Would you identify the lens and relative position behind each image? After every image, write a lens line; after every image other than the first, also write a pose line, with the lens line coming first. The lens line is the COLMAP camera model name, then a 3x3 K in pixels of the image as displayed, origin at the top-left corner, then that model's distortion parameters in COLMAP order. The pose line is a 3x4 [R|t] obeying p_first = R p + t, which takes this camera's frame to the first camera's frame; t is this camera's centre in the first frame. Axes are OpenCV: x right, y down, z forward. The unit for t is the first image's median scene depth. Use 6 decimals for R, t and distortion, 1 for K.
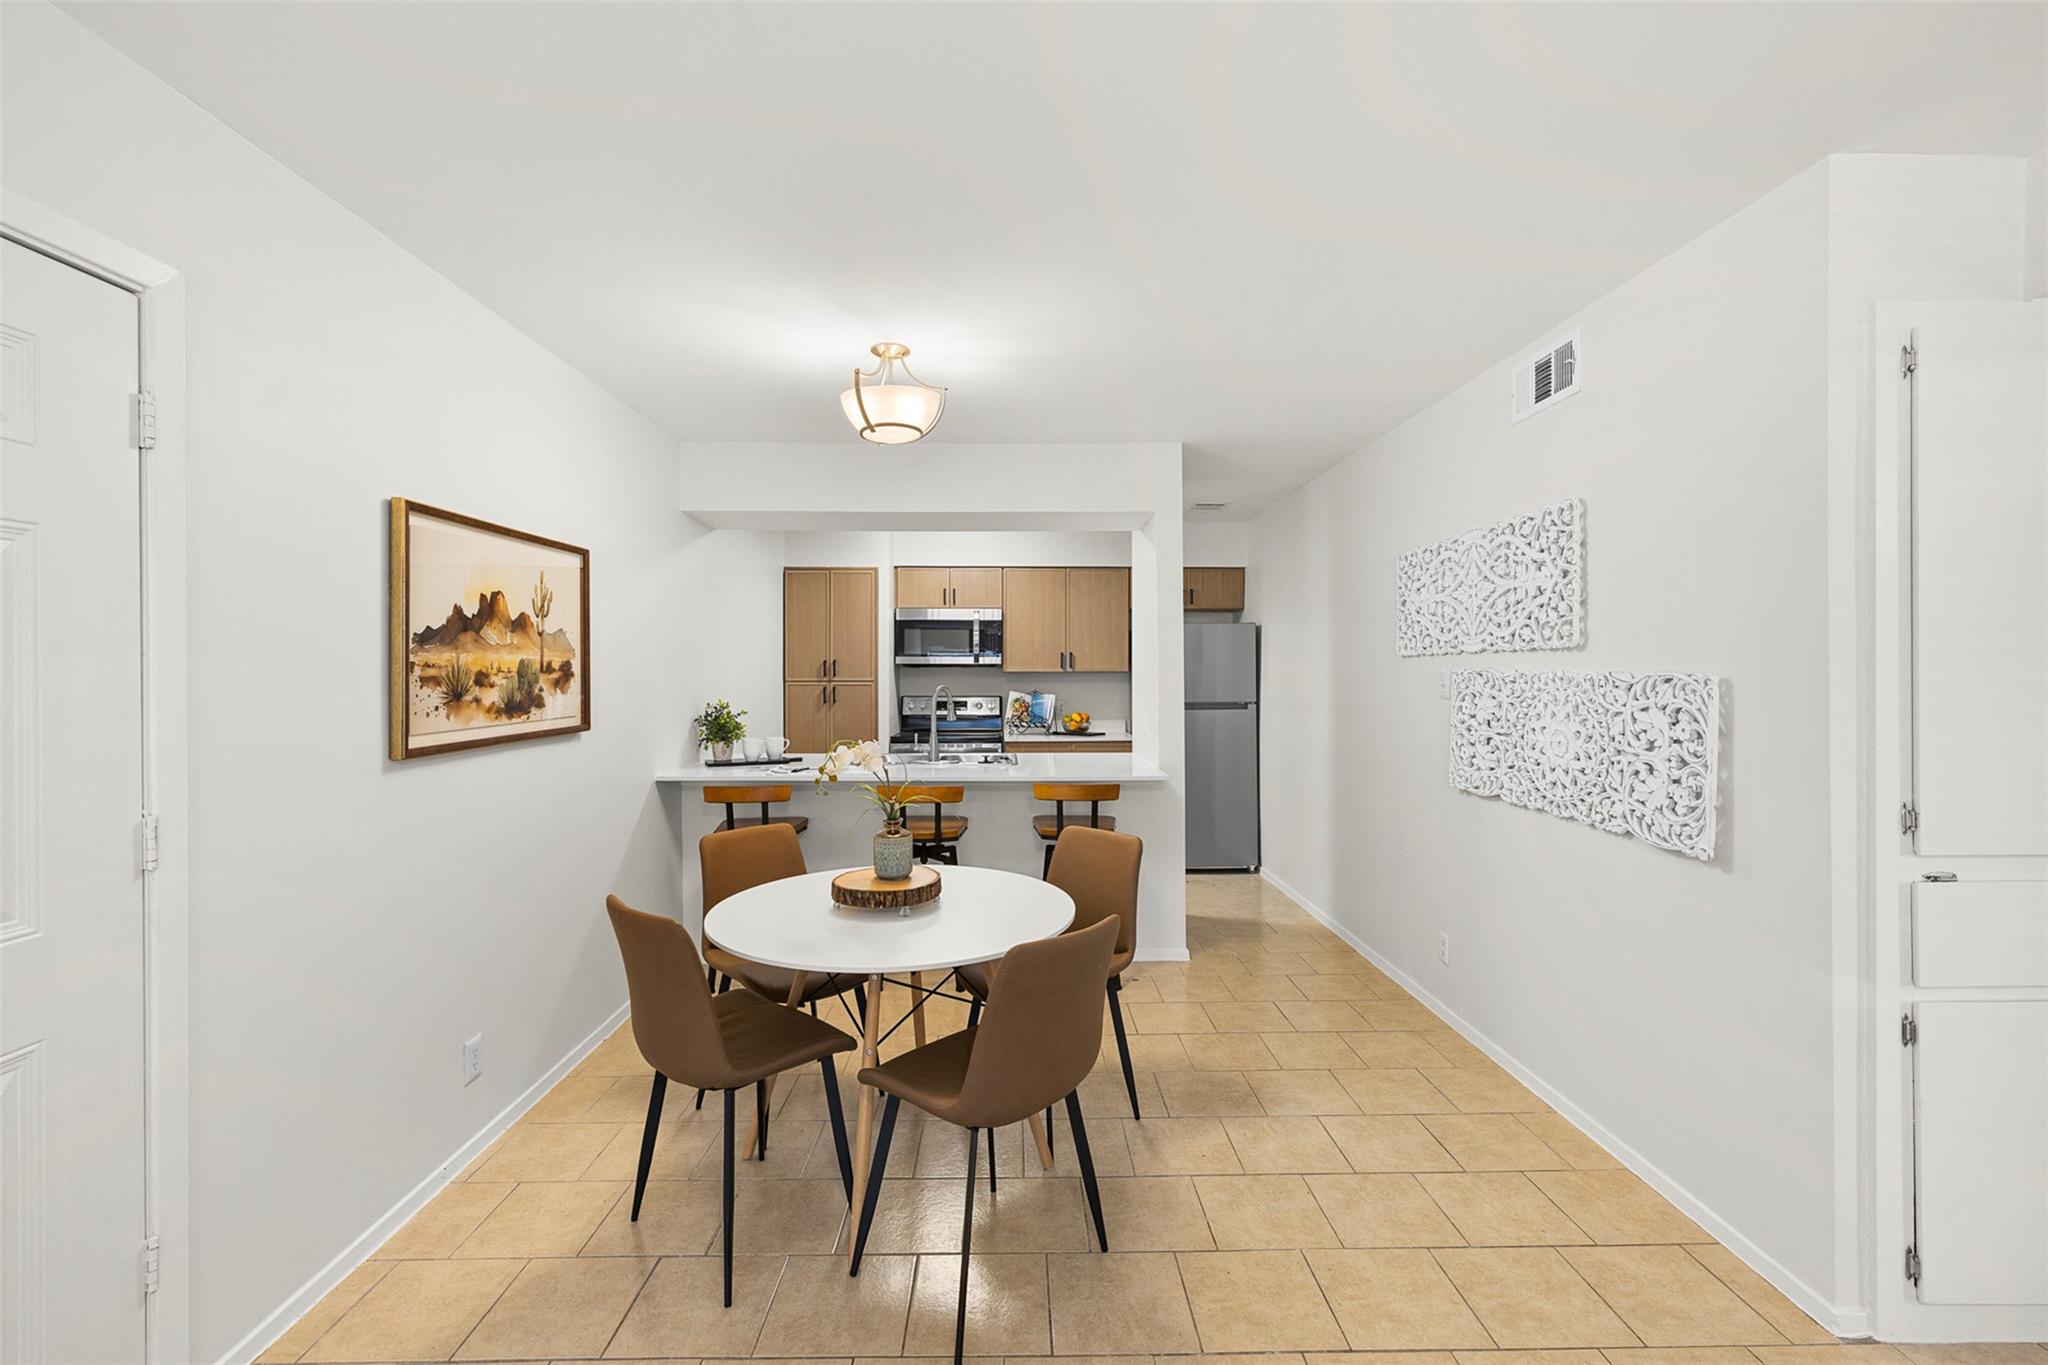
lens RADIAL K [[866.0, 0, 1015.2], [0, 866.0, 668.2], [0, 0, 1]] dist [0.000825, 0.001540]
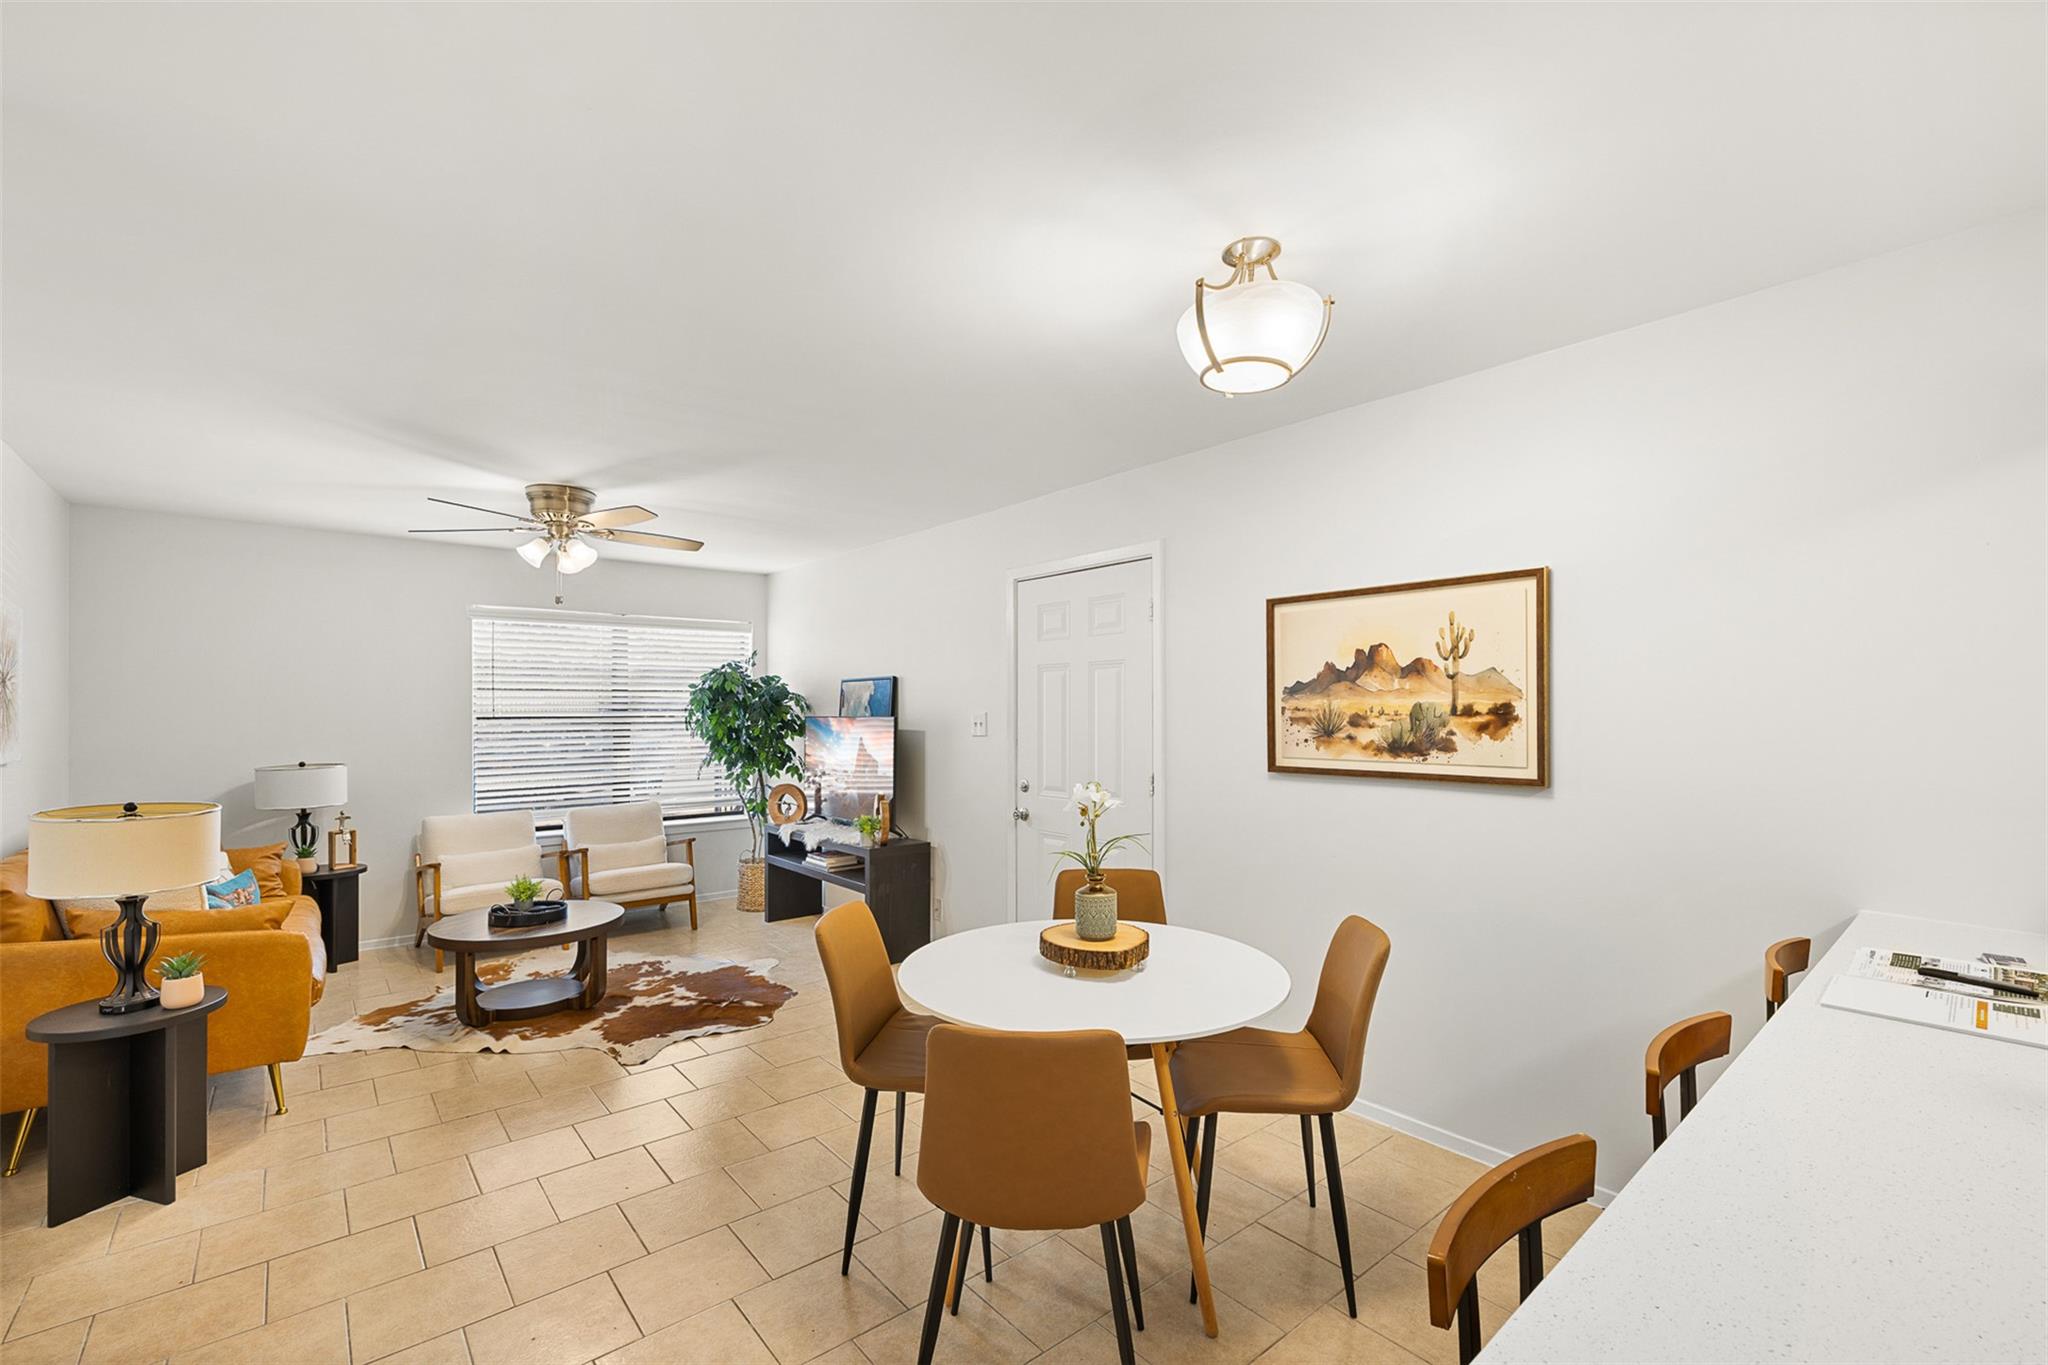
lens RADIAL K [[866.0, 0, 1031.8], [0, 866.0, 705.5], [0, 0, 1]] dist [0.000825, 0.001540]
pose [[-0.772730, -0.000397, -0.634735, 0.428983], [0.002610, 0.999989, -0.003803, -0.004114], [0.634730, -0.004596, -0.772721, 1.429037]]
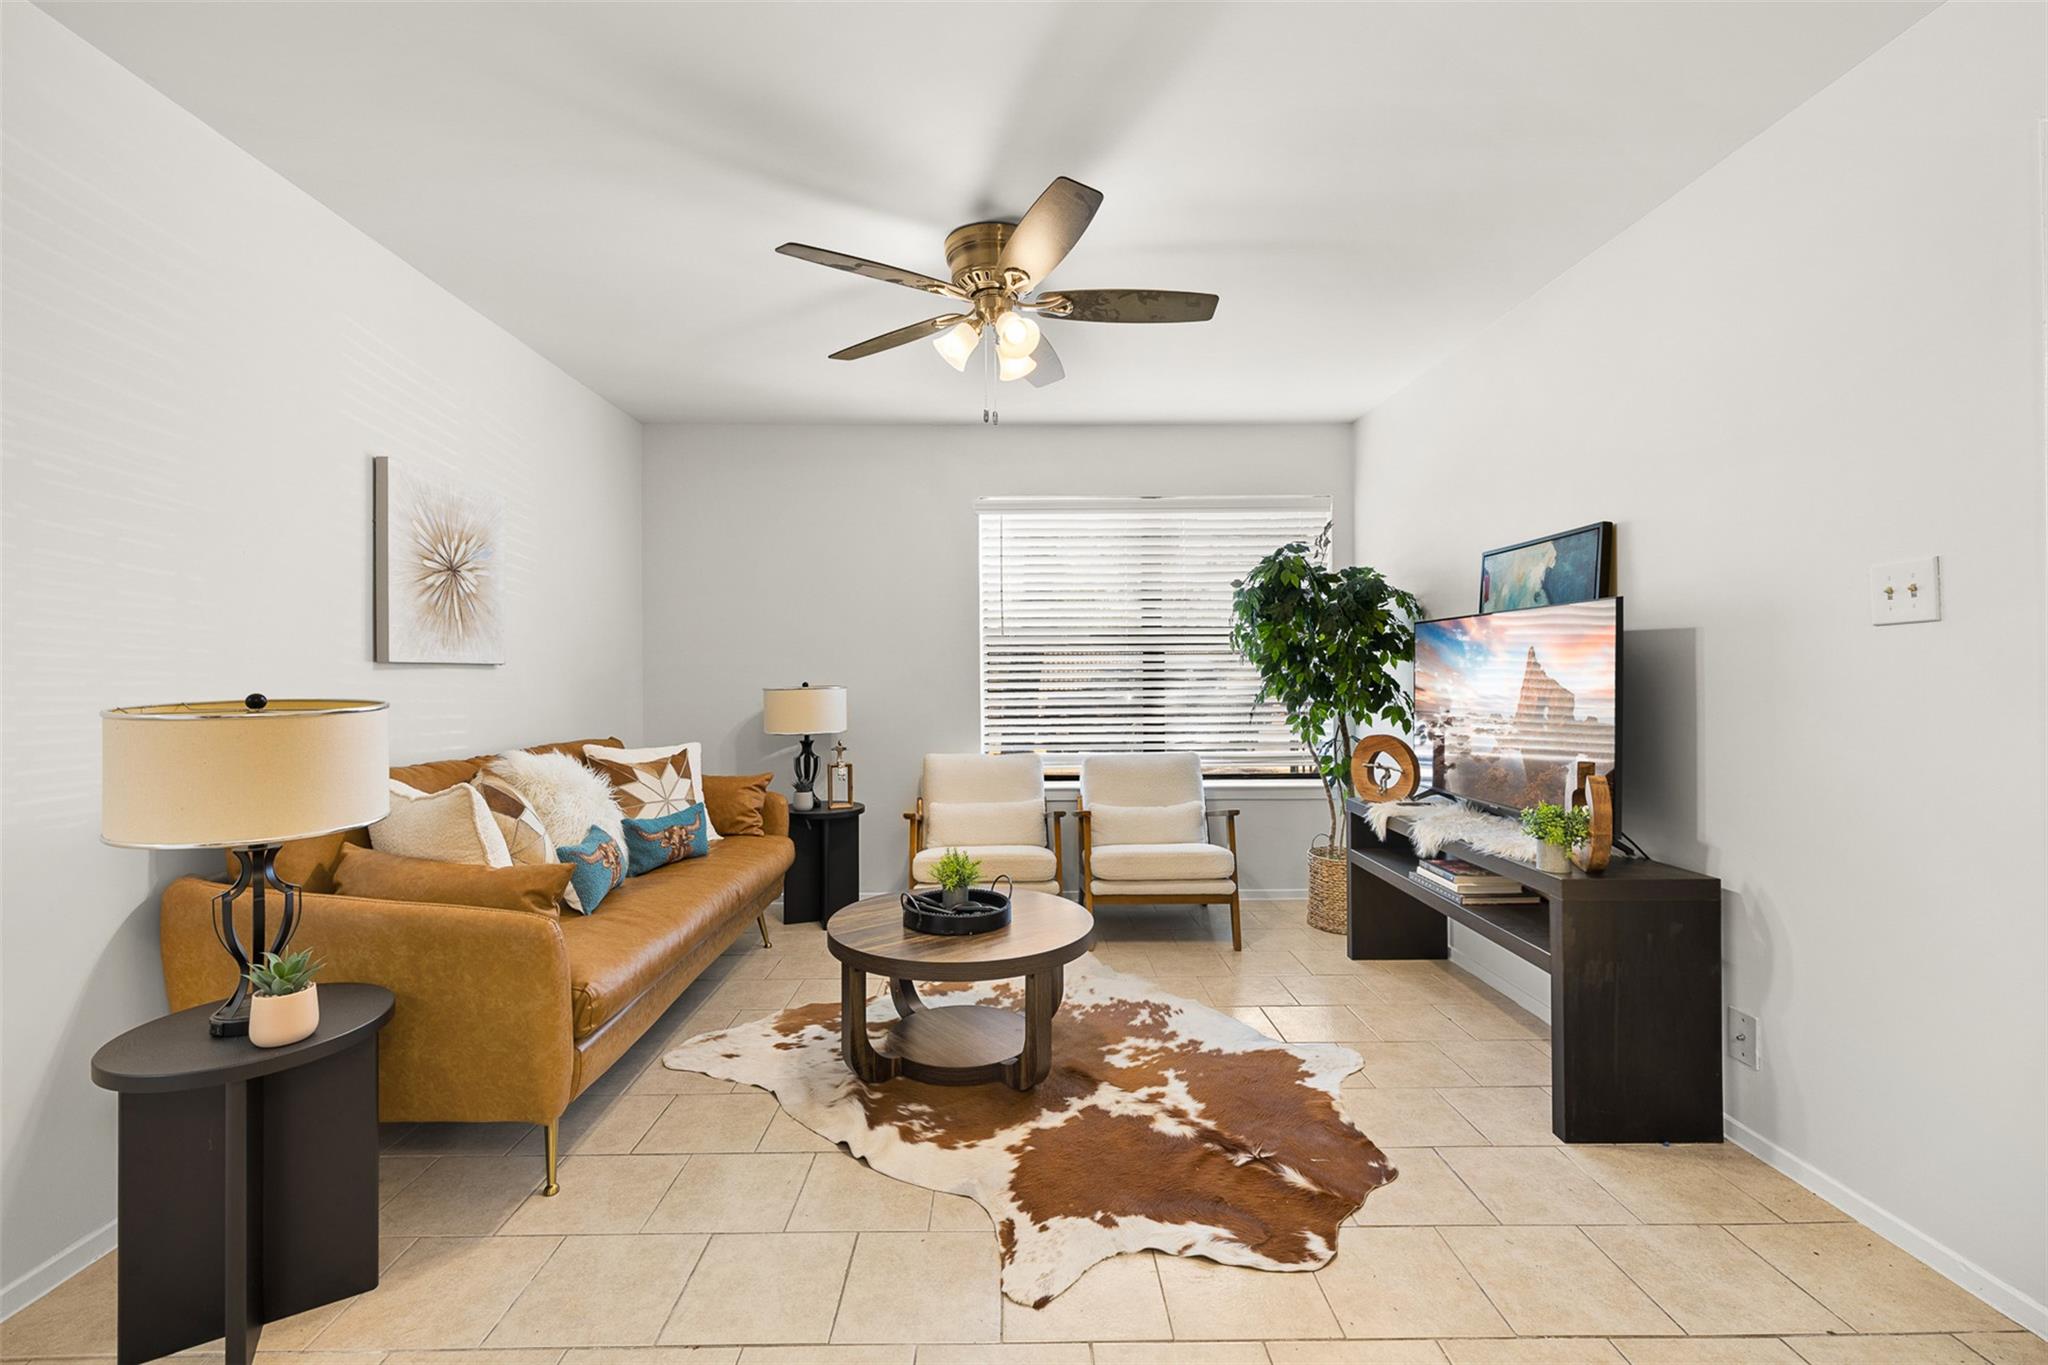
lens RADIAL K [[866.0, 0, 1021.5], [0, 866.0, 666.8], [0, 0, 1]] dist [0.000825, 0.001540]
pose [[-0.999982, 0.006040, -0.000066, 0.094219], [0.006040, 0.999970, -0.004904, 0.077147], [0.000036, -0.004905, -0.999988, 0.719224]]
